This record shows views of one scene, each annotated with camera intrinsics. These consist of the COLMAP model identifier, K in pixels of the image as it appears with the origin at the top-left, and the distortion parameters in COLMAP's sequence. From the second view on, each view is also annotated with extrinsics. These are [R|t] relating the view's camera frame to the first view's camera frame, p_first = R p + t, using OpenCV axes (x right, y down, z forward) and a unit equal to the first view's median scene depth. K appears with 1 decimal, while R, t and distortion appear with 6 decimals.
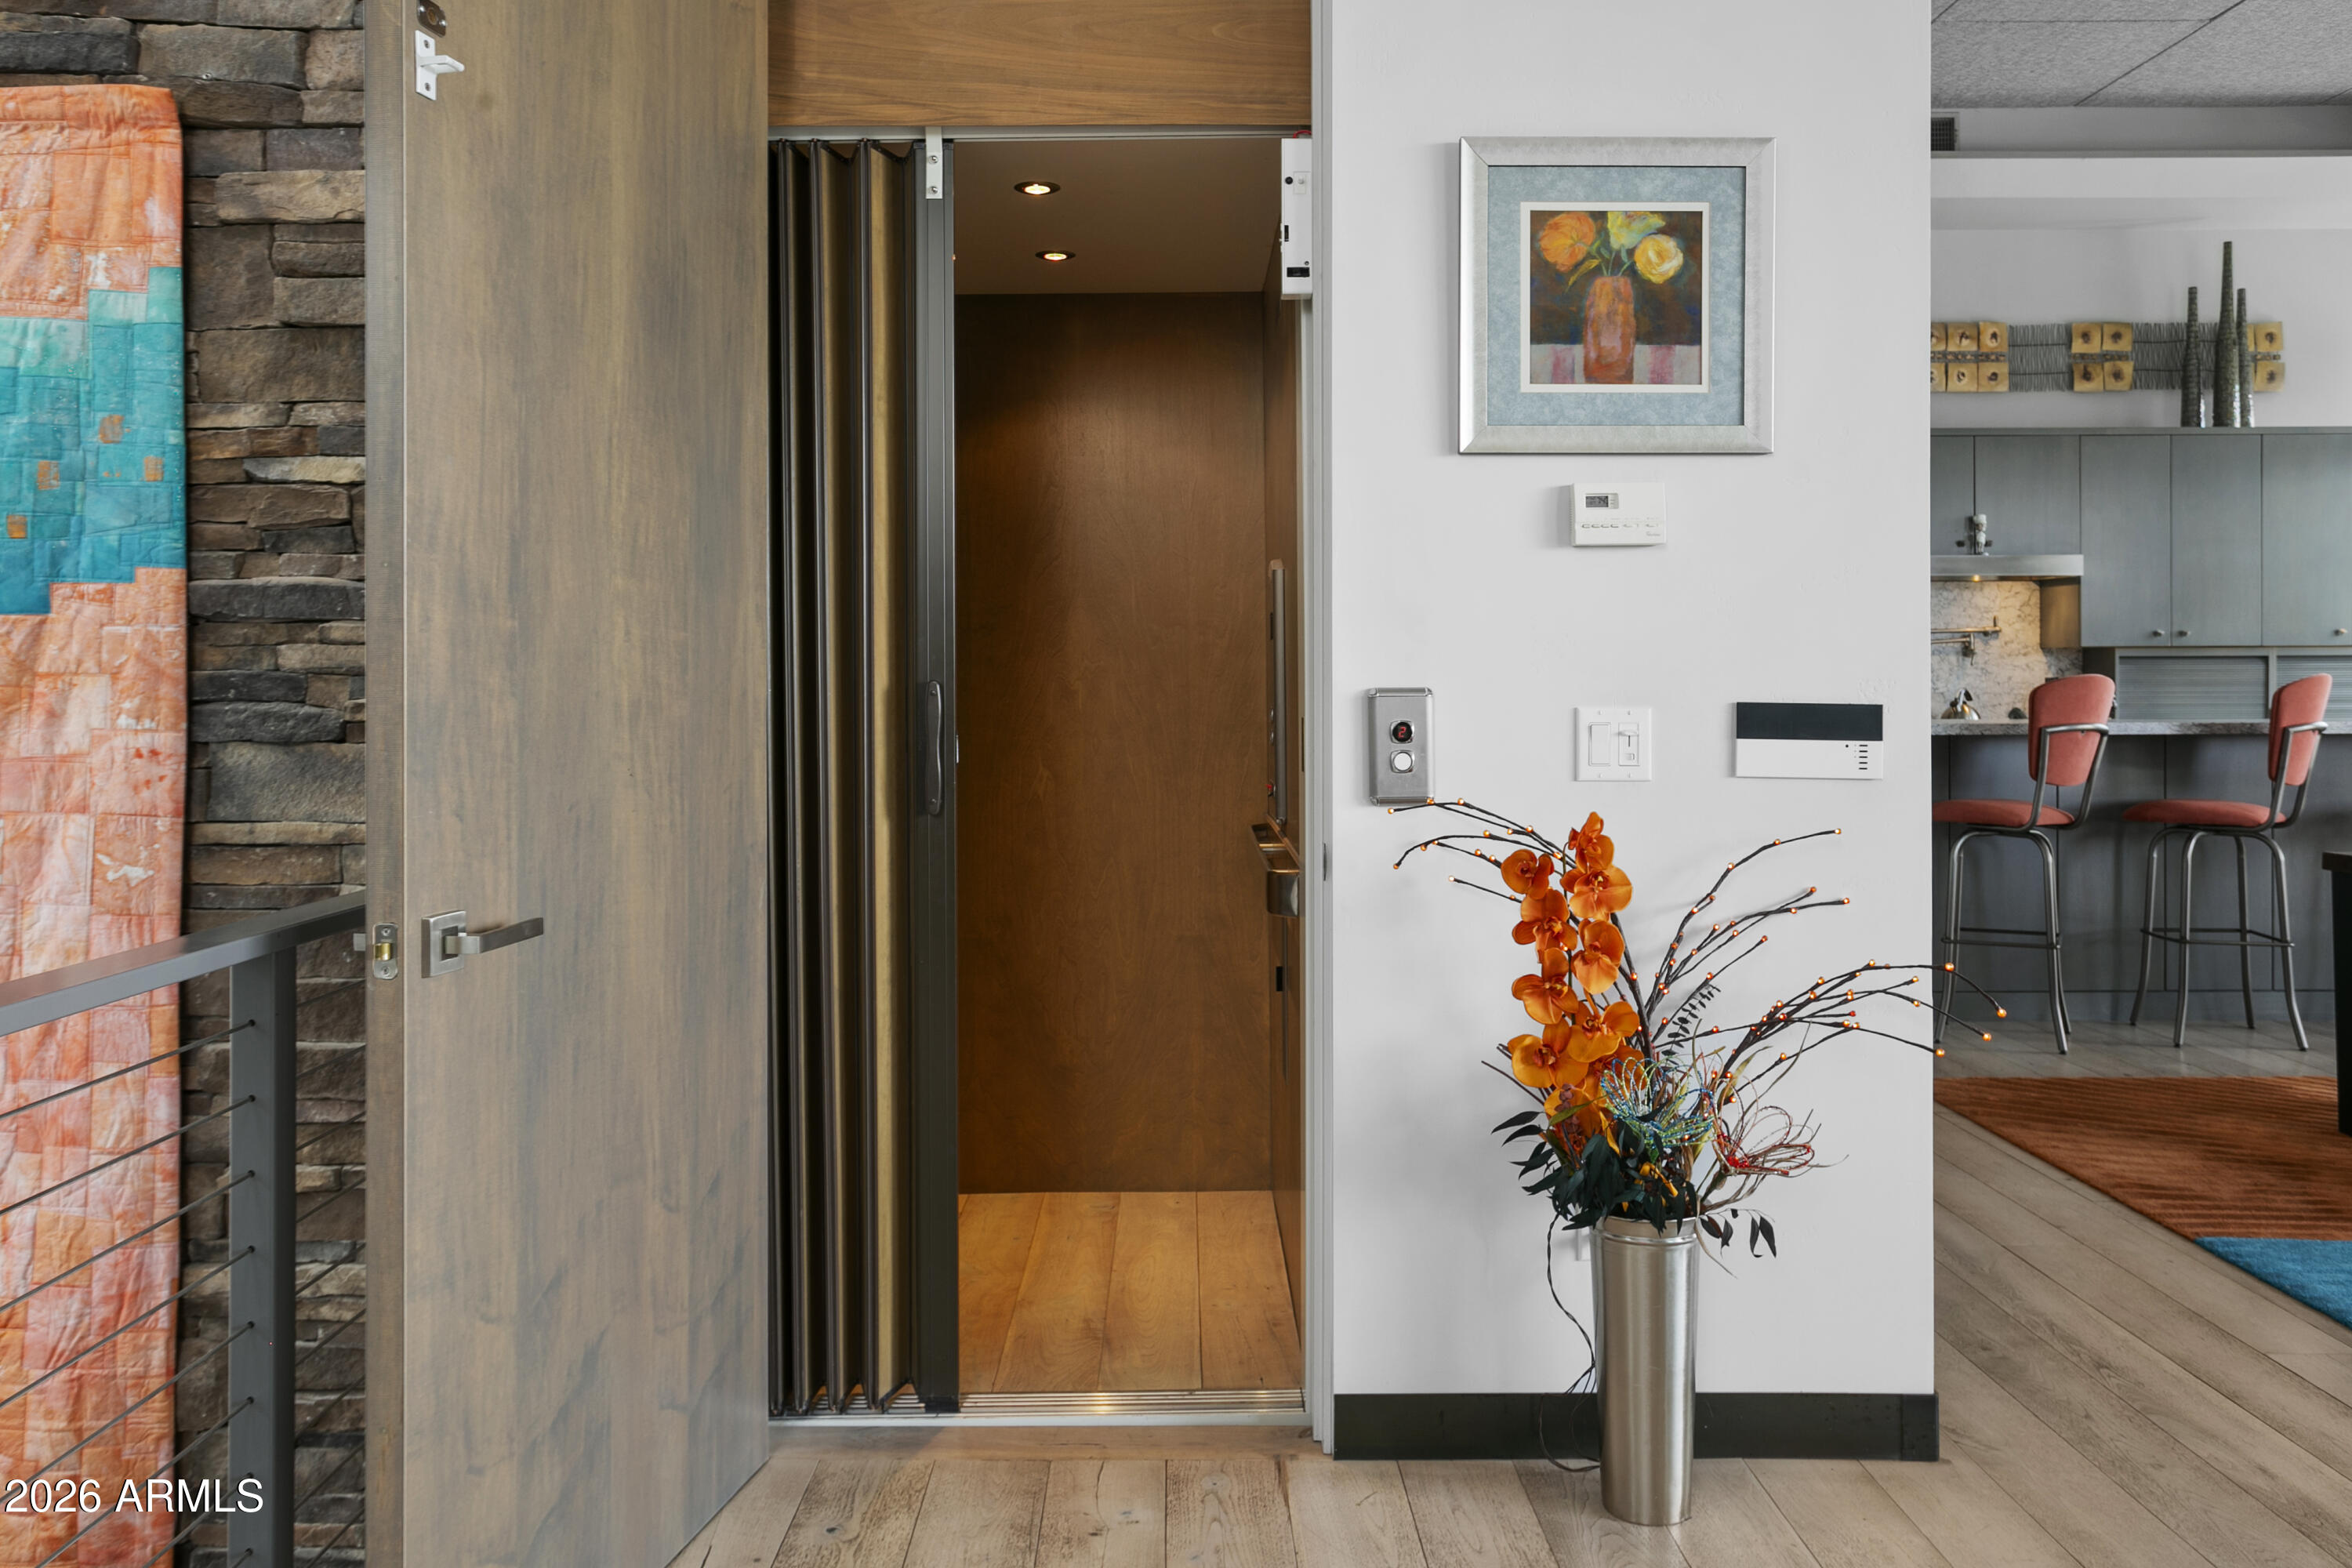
lens RADIAL K [[1802.7, 0, 1198.4], [0, 1802.7, 694.6], [0, 0, 1]] dist [0.002288, 0.022924]
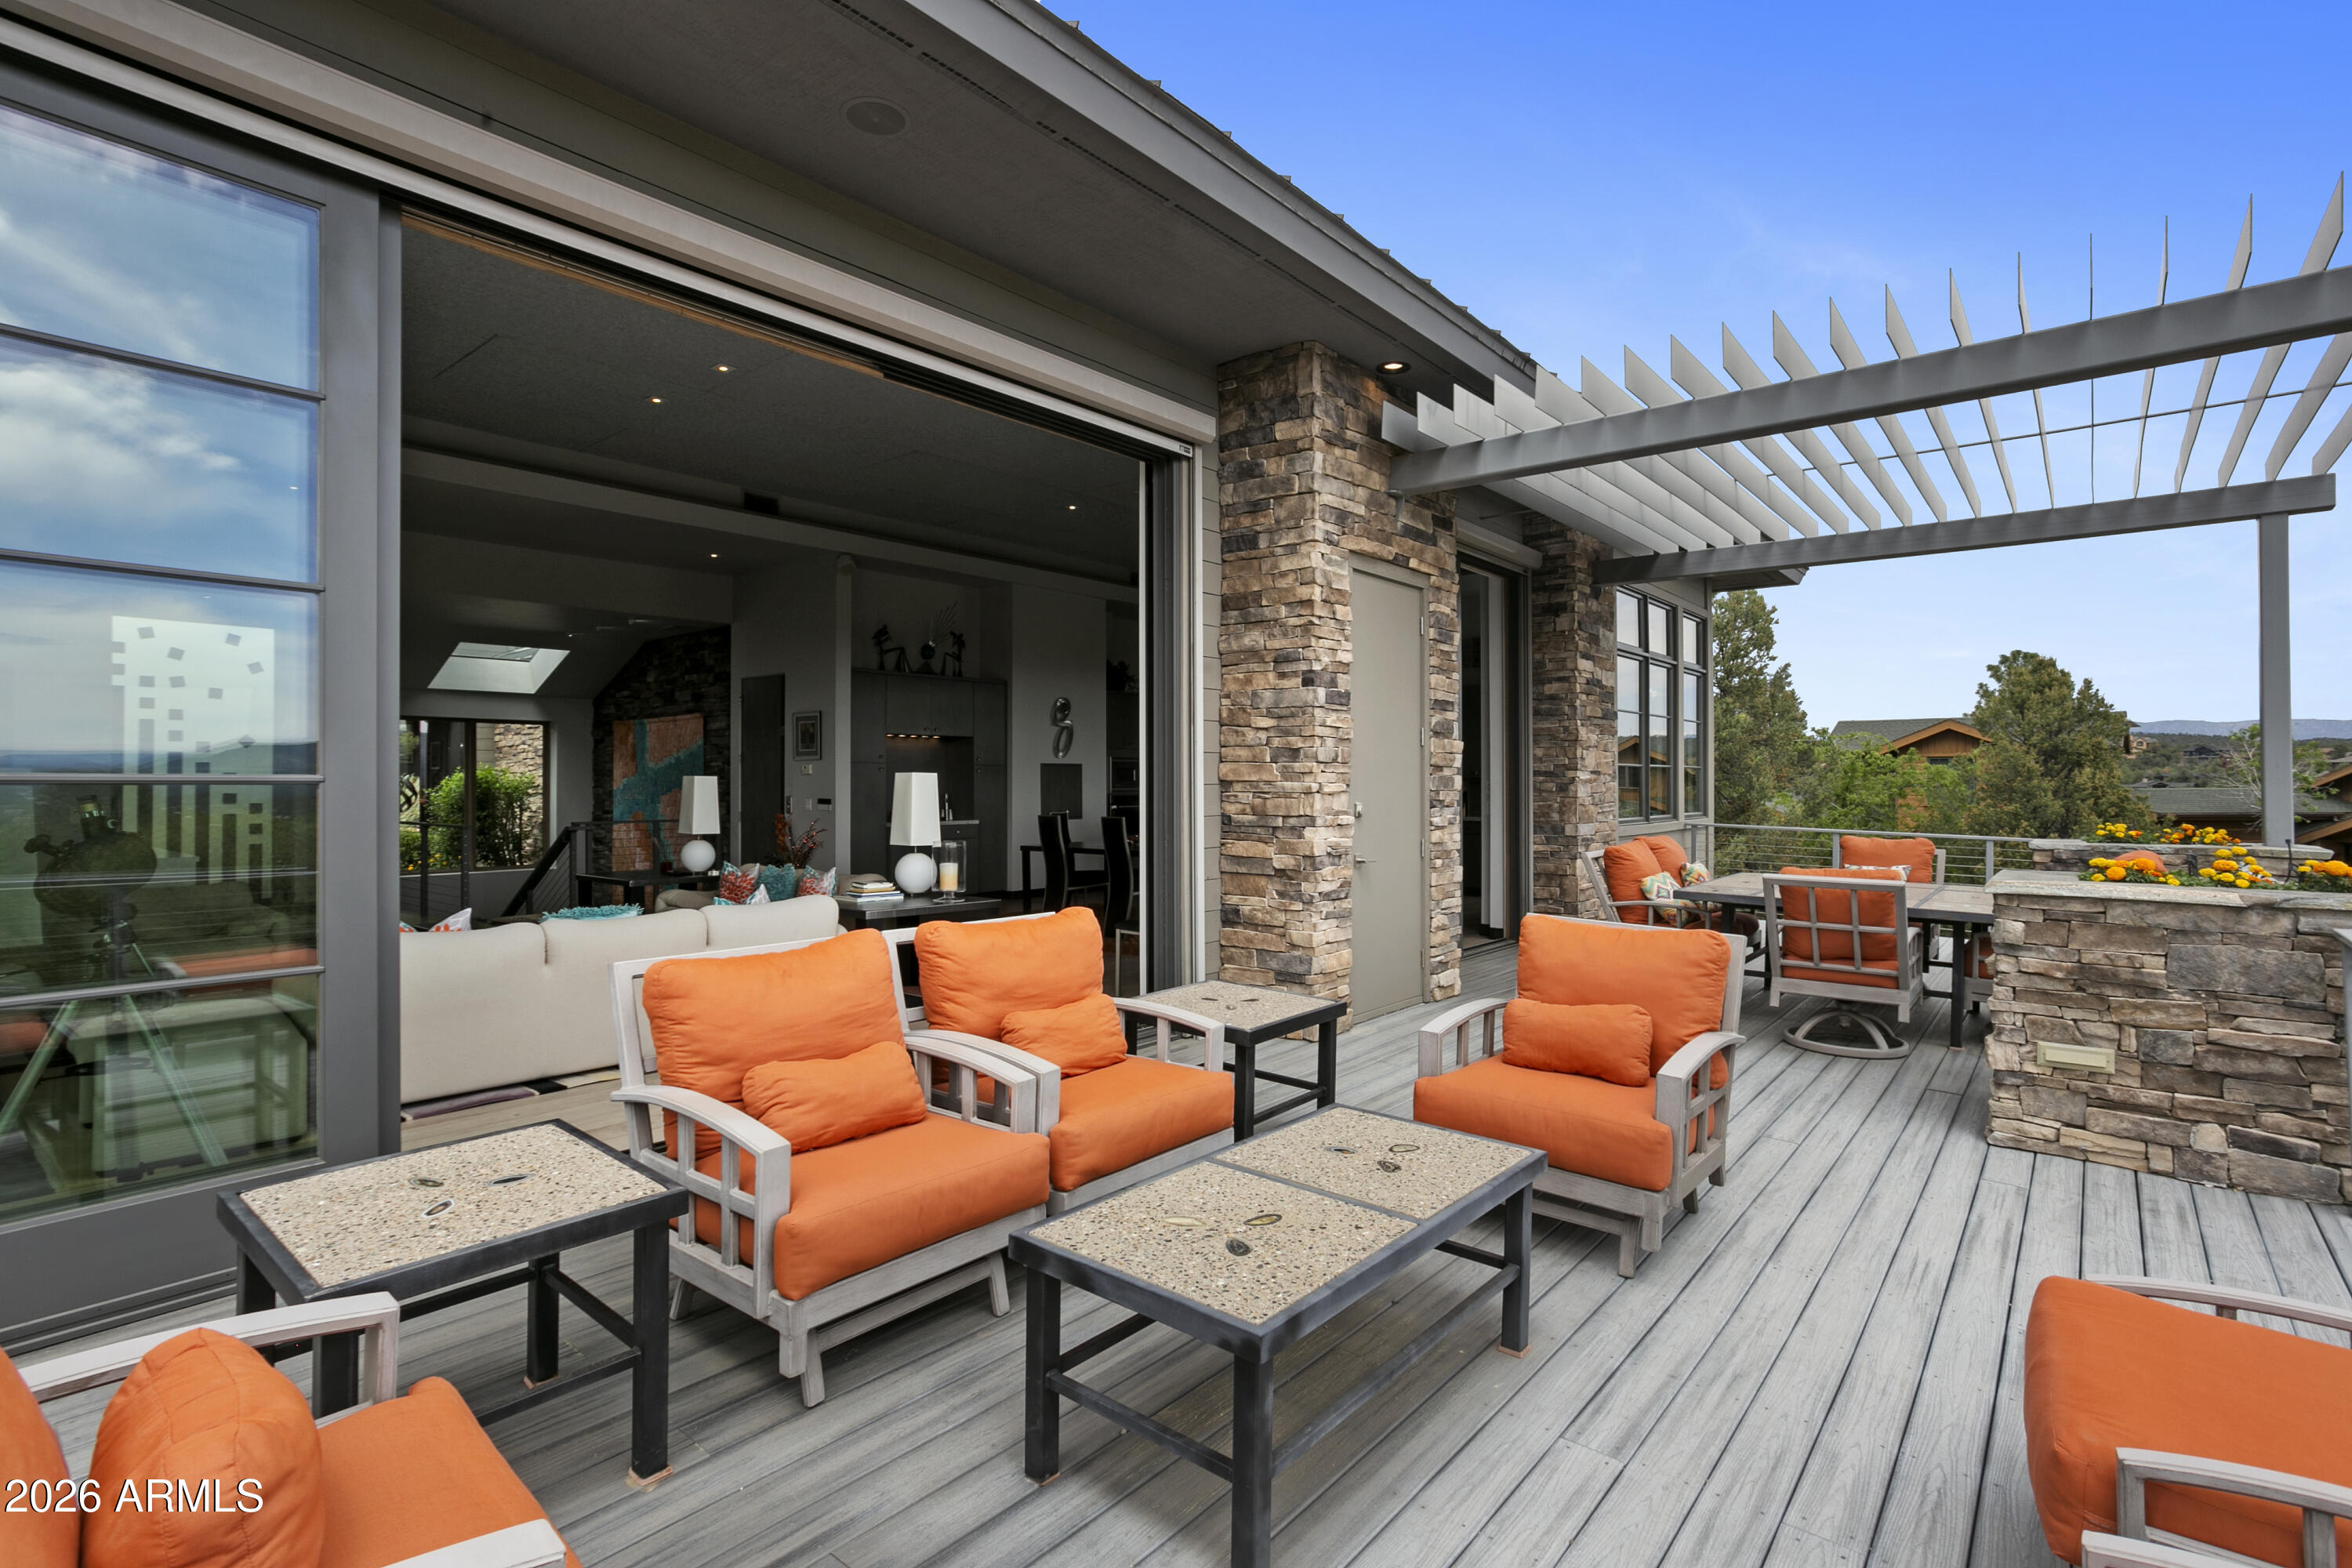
lens RADIAL K [[1102.4, 0, 1168.3], [0, 1102.4, 775.3], [0, 0, 1]] dist [-0.021885, 0.001948]
pose [[0.755193, -0.004070, -0.655490, 3.801244], [-0.000611, 0.999976, -0.006912, -0.049973], [0.655502, 0.005620, 0.755172, -1.133201]]
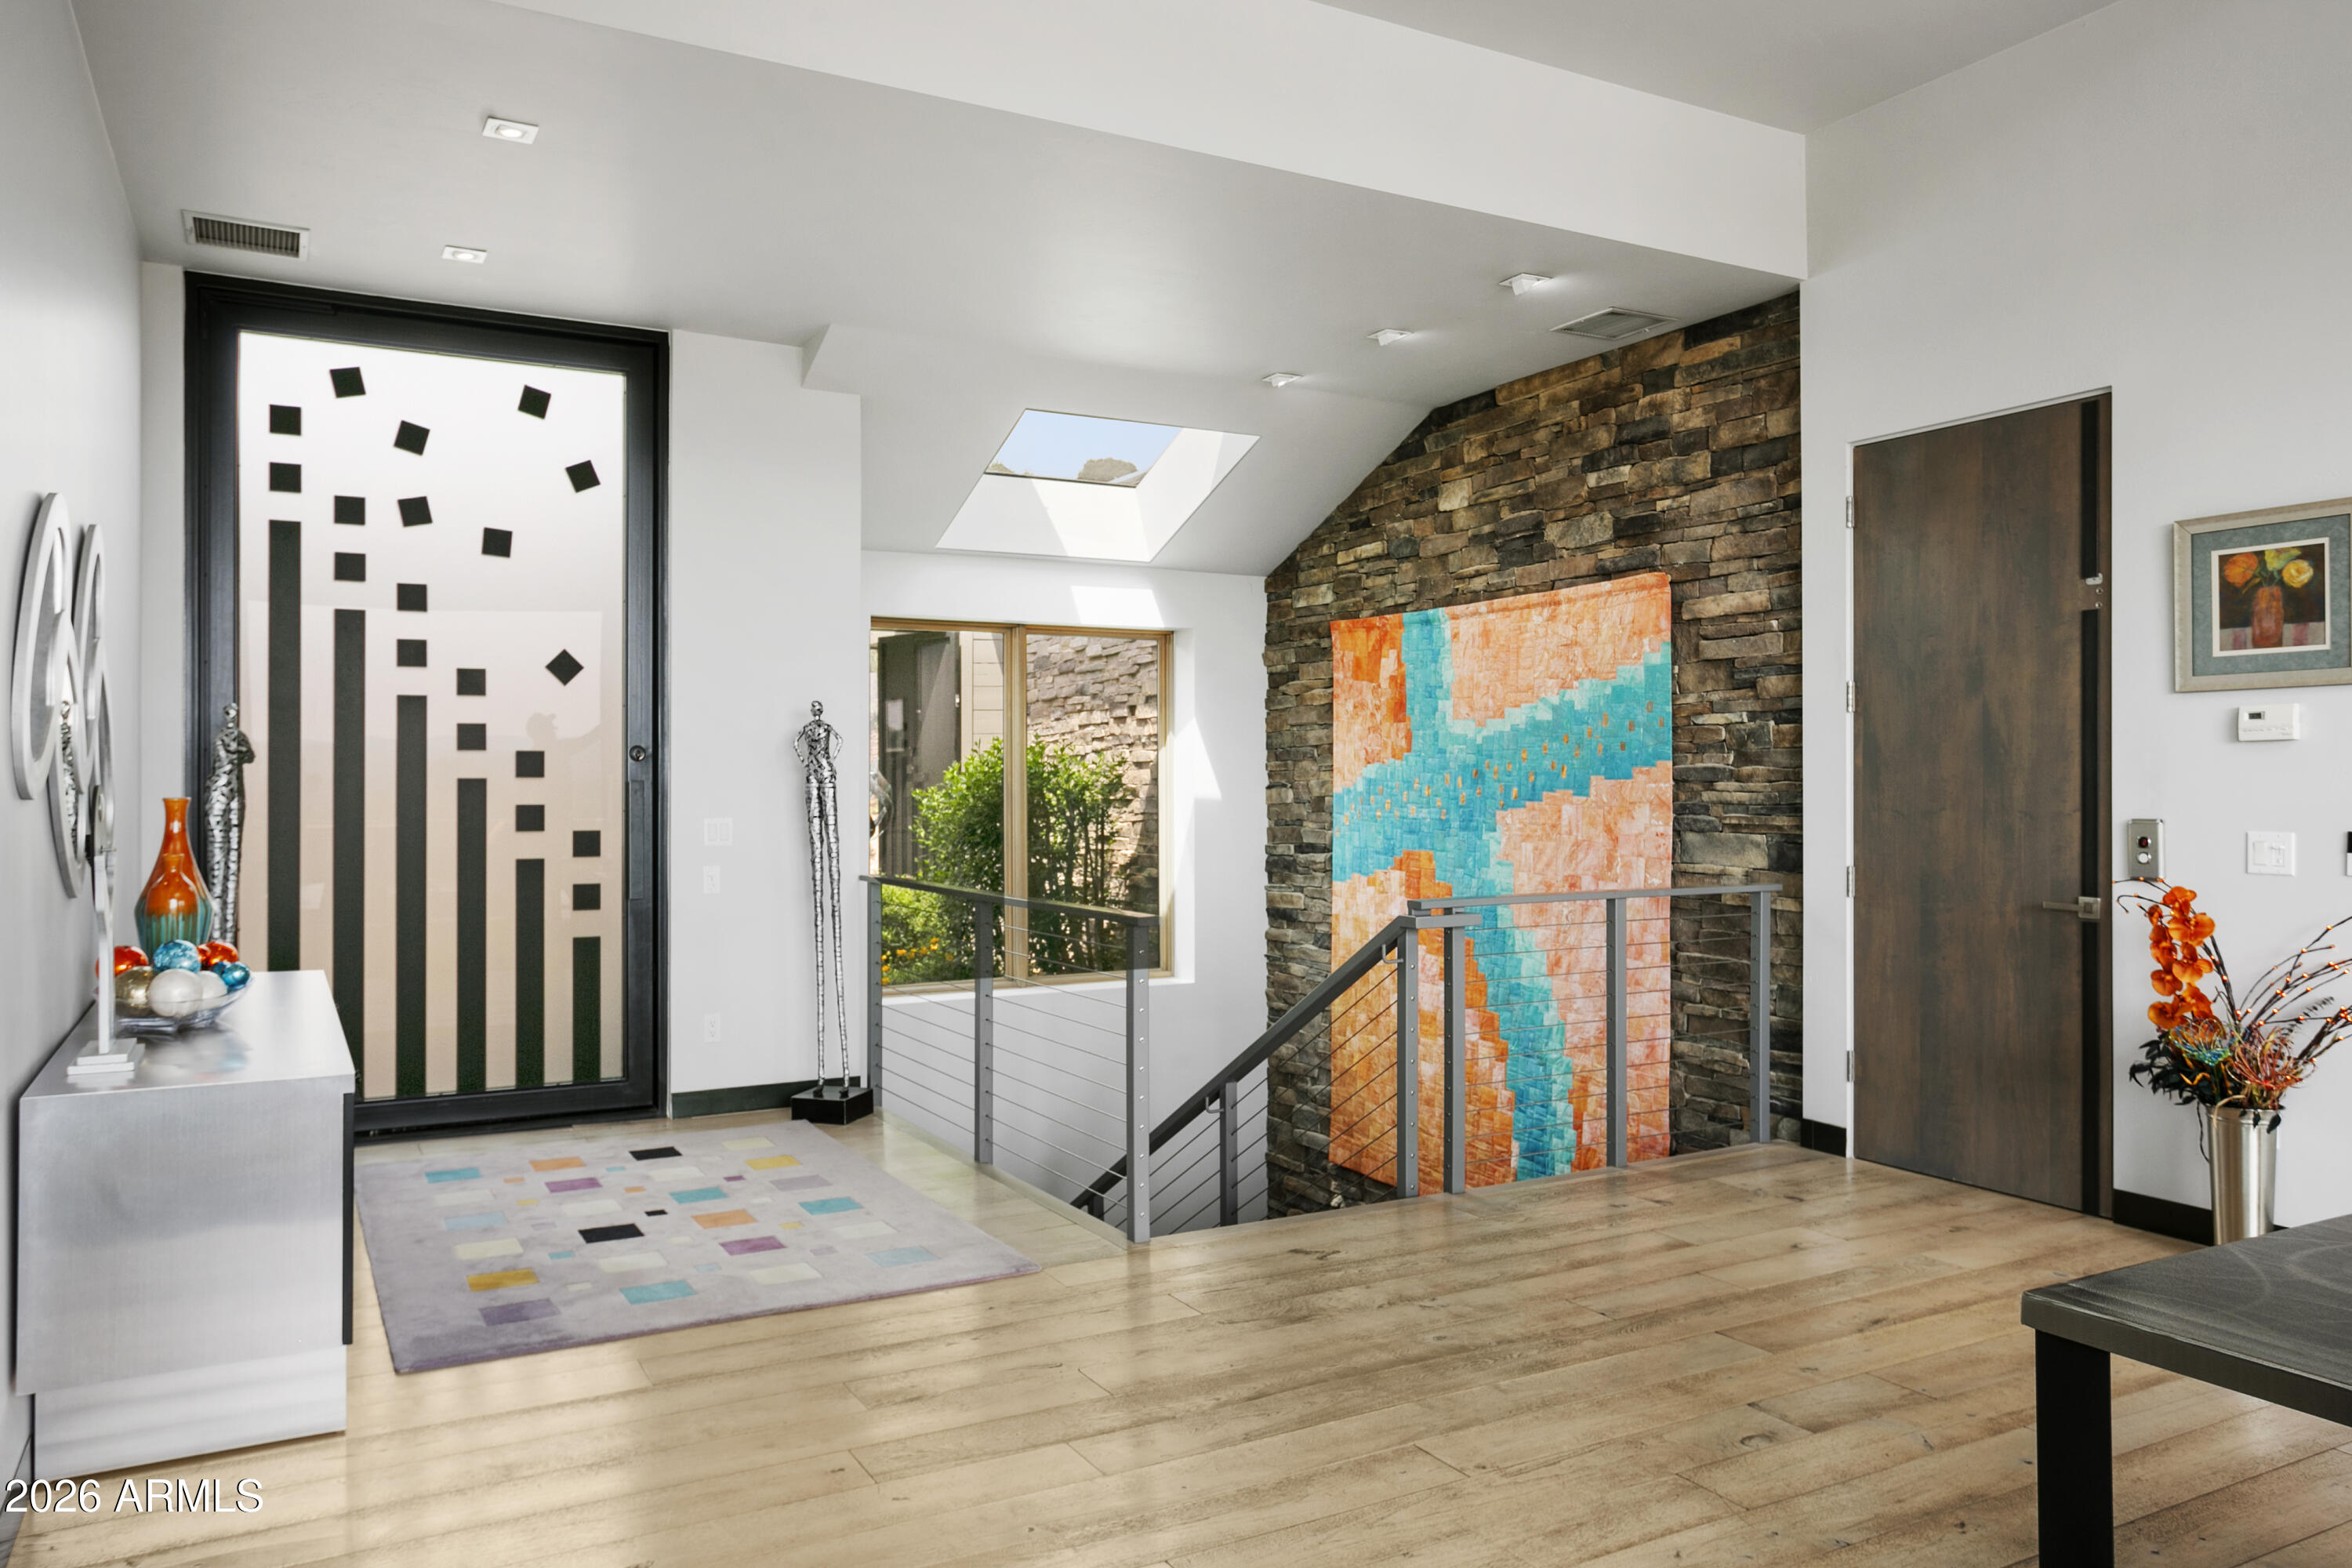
lens RADIAL K [[1646.5, 0, 1173.1], [0, 1646.5, 784.6], [0, 0, 1]] dist [-0.006257, -0.000314]
pose [[0.471163, 0.002883, -0.882041, 1.131897], [-0.002223, 0.999995, 0.002081, -0.040560], [0.882043, 0.000980, 0.471167, -0.687249]]
